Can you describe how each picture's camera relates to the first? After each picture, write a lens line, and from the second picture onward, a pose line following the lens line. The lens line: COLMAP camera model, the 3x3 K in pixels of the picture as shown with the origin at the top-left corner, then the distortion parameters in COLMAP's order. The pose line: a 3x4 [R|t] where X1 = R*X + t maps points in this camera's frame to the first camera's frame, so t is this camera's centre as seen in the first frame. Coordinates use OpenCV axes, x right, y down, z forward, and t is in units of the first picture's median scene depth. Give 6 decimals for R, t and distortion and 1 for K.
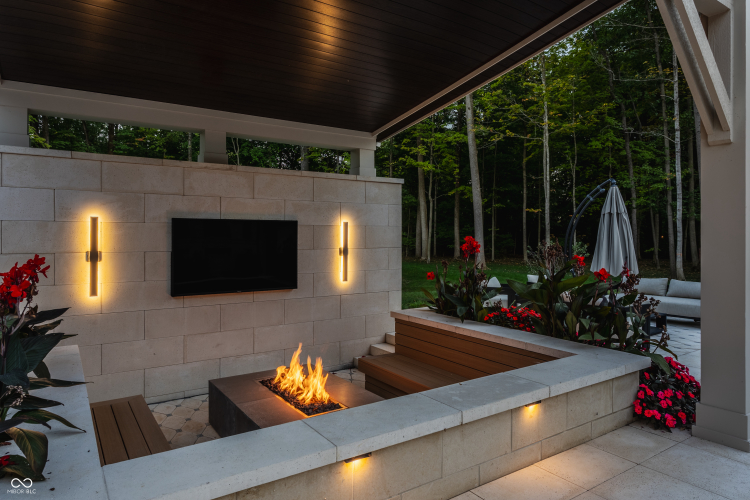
lens RADIAL K [[474.1, 0, 375.9], [0, 474.1, 236.4], [0, 0, 1]] dist [0.000357, -0.000539]
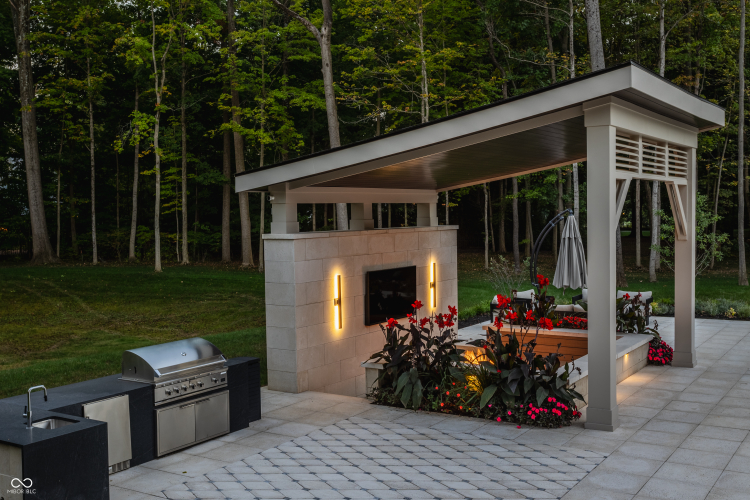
lens RADIAL K [[810.7, 0, 374.8], [0, 810.7, 249.7], [0, 0, 1]] dist [0.020407, 0.000000]
pose [[0.922107, -0.034269, 0.385414, -1.028772], [0.016301, 0.998627, 0.049791, -0.172893], [-0.386591, -0.039630, 0.921399, -0.976756]]
